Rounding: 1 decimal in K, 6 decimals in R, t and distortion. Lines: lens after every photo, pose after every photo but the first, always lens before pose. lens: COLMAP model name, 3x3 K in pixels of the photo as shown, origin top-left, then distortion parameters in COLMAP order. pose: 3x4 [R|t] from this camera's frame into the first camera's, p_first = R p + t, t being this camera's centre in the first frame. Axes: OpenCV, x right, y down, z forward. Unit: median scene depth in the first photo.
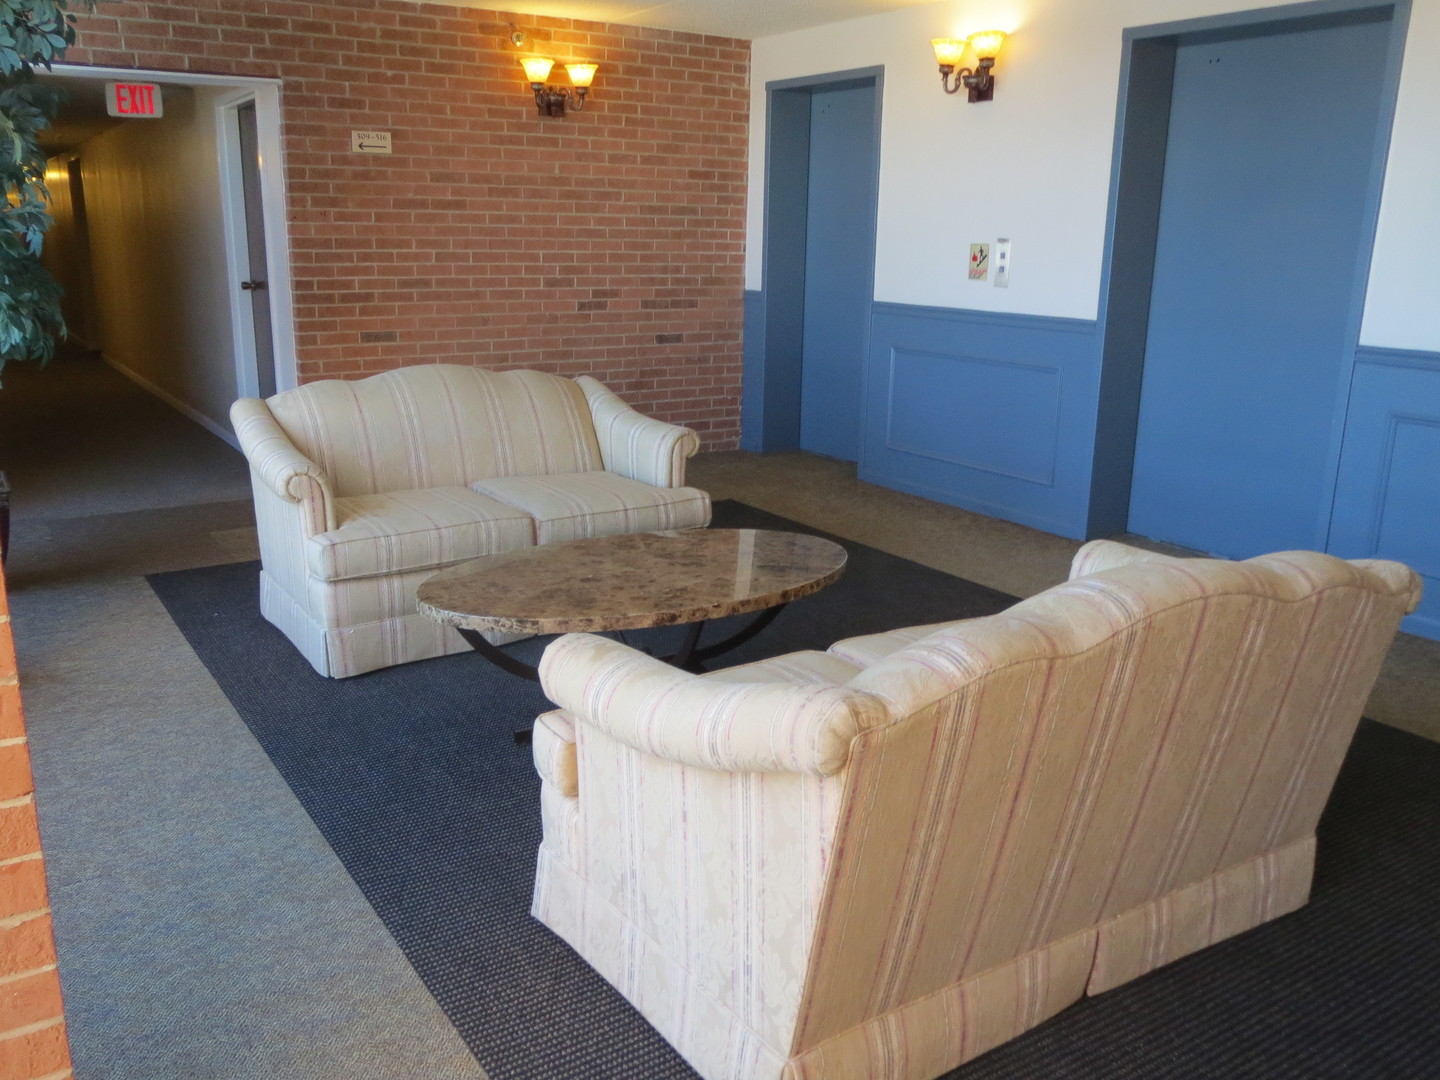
lens RADIAL K [[1189.6, 0, 720.0], [0, 1189.6, 540.0], [0, 0, 1]] dist [-0.053386, 0.031199]
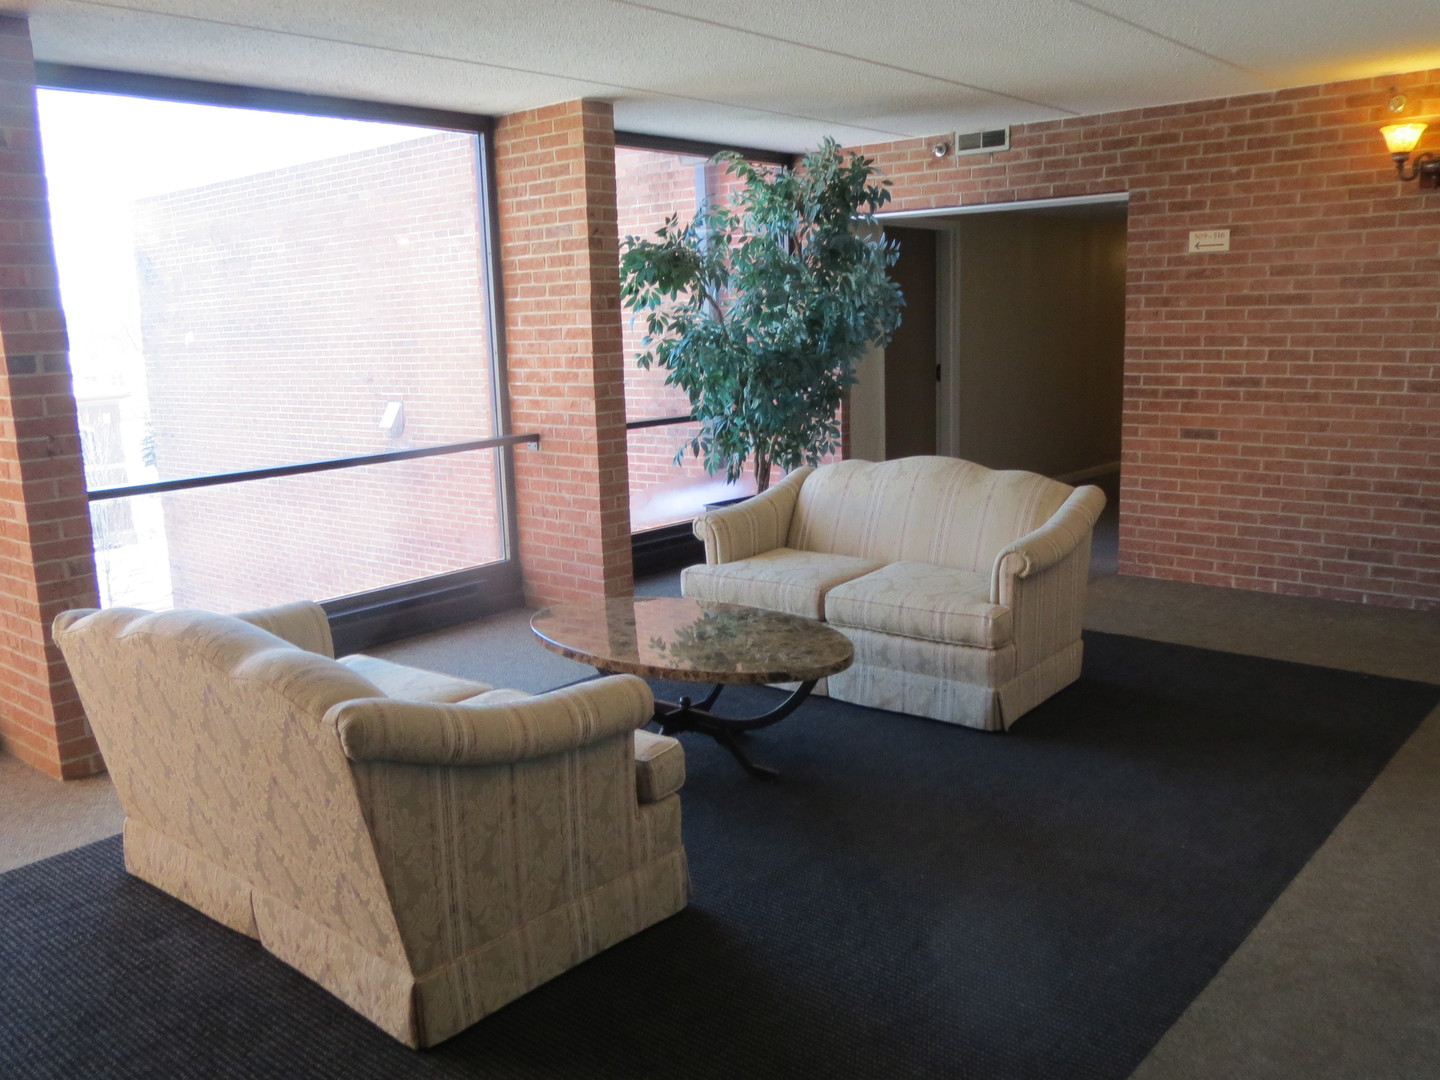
lens RADIAL K [[1189.6, 0, 720.0], [0, 1189.6, 540.0], [0, 0, 1]] dist [-0.053386, 0.031199]
pose [[0.273112, 0.155544, -0.949324, 0.561355], [-0.211692, 0.972368, 0.098417, -0.098890], [0.938401, 0.174086, 0.298493, 0.347934]]
